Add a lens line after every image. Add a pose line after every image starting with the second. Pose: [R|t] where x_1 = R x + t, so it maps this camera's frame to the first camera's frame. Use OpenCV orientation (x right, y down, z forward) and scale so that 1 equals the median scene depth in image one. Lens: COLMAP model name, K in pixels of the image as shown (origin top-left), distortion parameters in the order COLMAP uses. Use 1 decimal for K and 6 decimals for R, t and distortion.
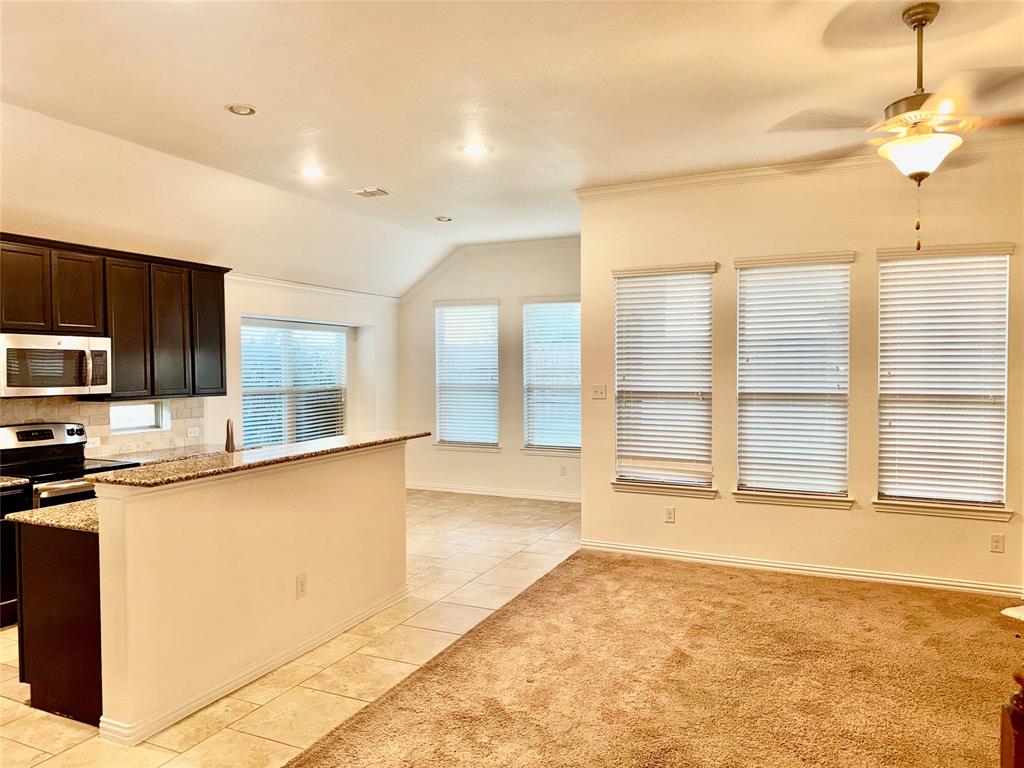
lens RADIAL K [[723.2, 0, 534.8], [0, 723.2, 370.5], [0, 0, 1]] dist [0.061379, -0.017624]
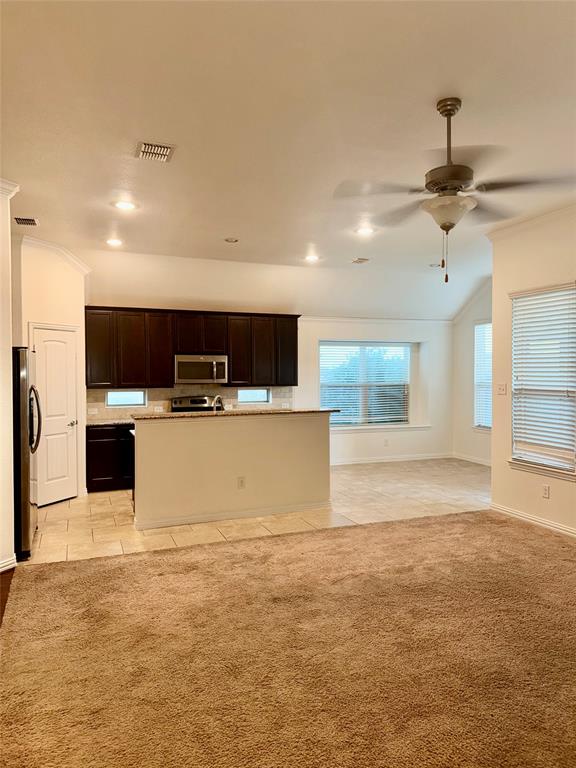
lens RADIAL K [[542.4, 0, 286.0], [0, 542.4, 380.3], [0, 0, 1]] dist [0.061379, -0.017624]
pose [[0.706992, 0.011367, -0.707131, 0.523776], [-0.002565, 0.999905, 0.013509, 0.002326], [0.707217, -0.007737, 0.706954, 0.047436]]
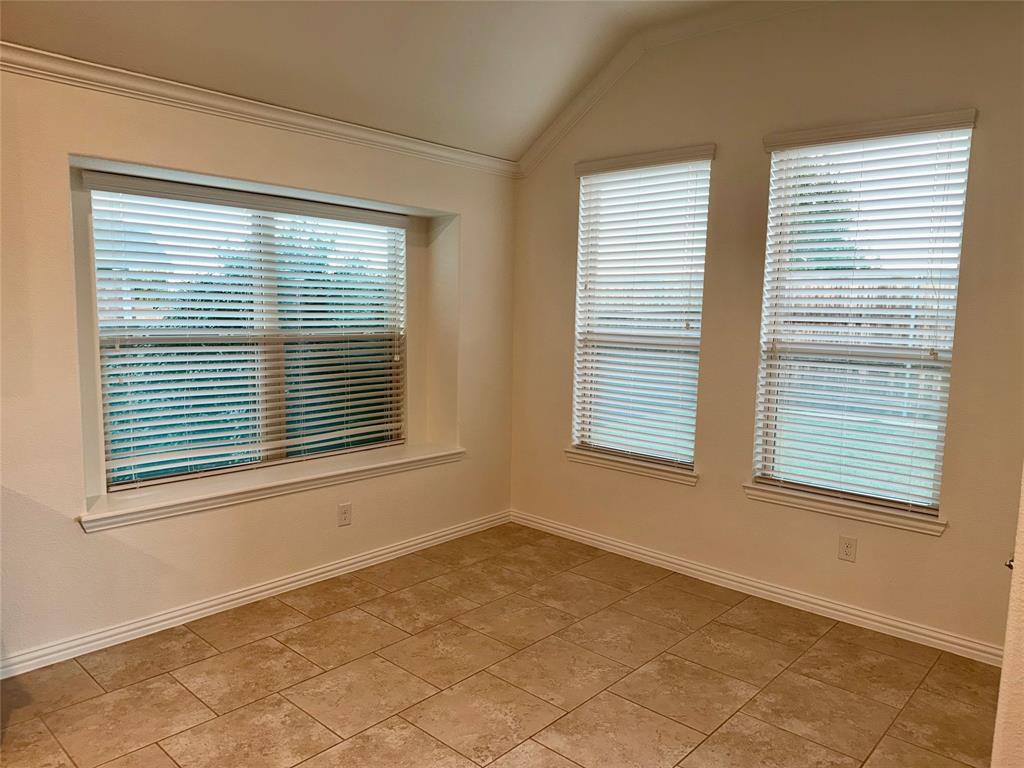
lens RADIAL K [[723.2, 0, 518.3], [0, 723.2, 392.2], [0, 0, 1]] dist [0.061379, -0.017624]
pose [[0.953000, 0.056820, -0.297595, -0.032440], [-0.024547, 0.993508, 0.111084, 0.006603], [0.301975, -0.098558, 0.948208, 0.778095]]
